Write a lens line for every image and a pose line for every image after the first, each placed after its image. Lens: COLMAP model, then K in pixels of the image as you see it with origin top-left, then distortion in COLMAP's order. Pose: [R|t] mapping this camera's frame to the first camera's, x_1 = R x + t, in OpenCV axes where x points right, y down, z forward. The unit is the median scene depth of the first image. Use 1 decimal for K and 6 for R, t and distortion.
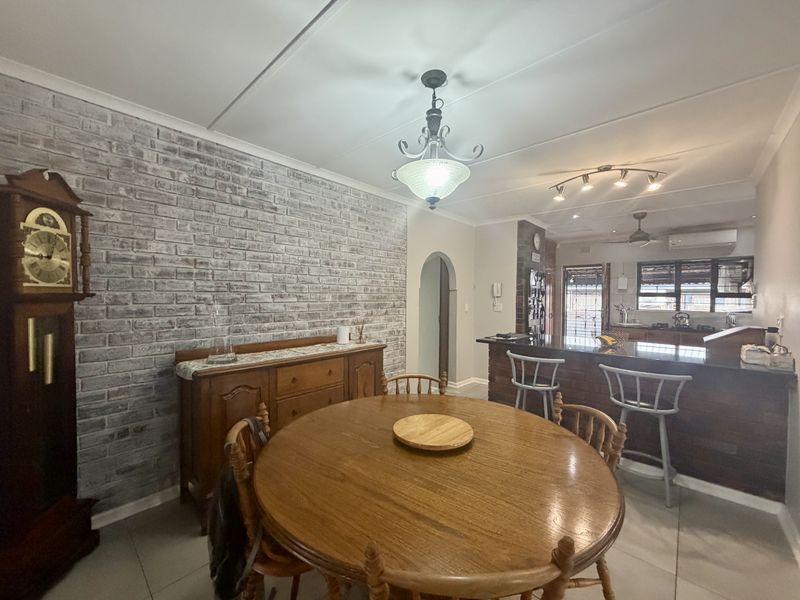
lens RADIAL K [[317.6, 0, 398.2], [0, 317.6, 299.4], [0, 0, 1]] dist [0.000788, 0.000034]
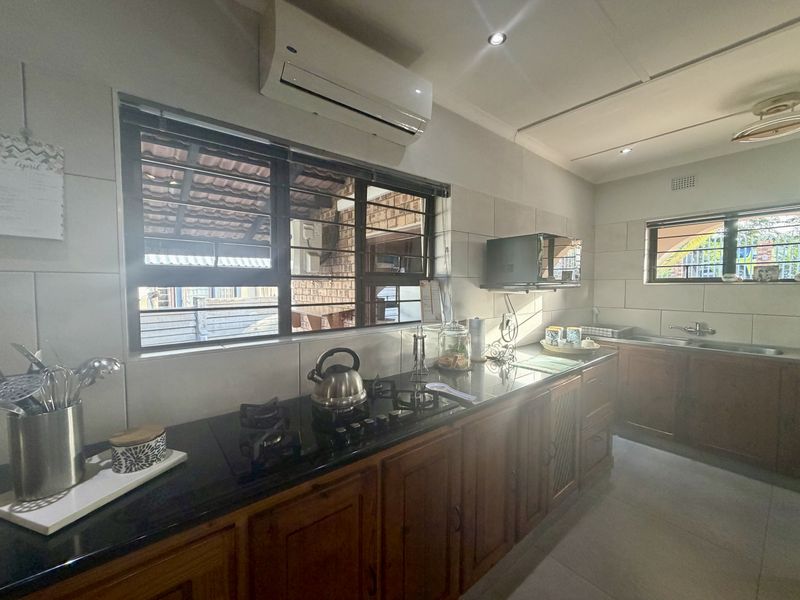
lens RADIAL K [[334.8, 0, 407.3], [0, 334.8, 291.8], [0, 0, 1]] dist [-0.000235, -0.000058]
pose [[0.124052, -0.020078, 0.992073, 0.640348], [0.026789, 0.999499, 0.016878, -0.003711], [-0.991914, 0.024483, 0.124527, 0.898966]]
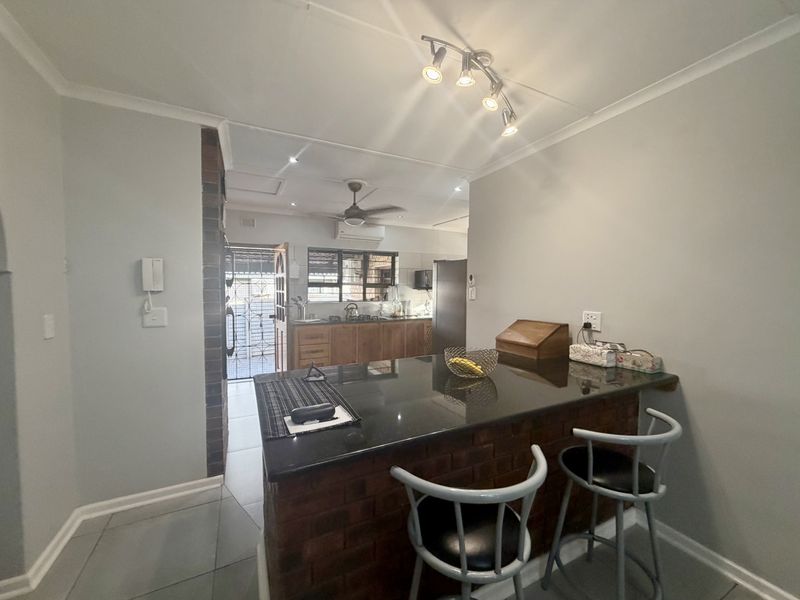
lens RADIAL K [[317.6, 0, 398.2], [0, 317.6, 299.4], [0, 0, 1]] dist [0.000788, 0.000034]
pose [[0.359606, -0.045180, 0.932010, 0.034645], [0.007784, 0.998938, 0.045421, -0.013740], [-0.933072, -0.009079, 0.359576, 0.506294]]
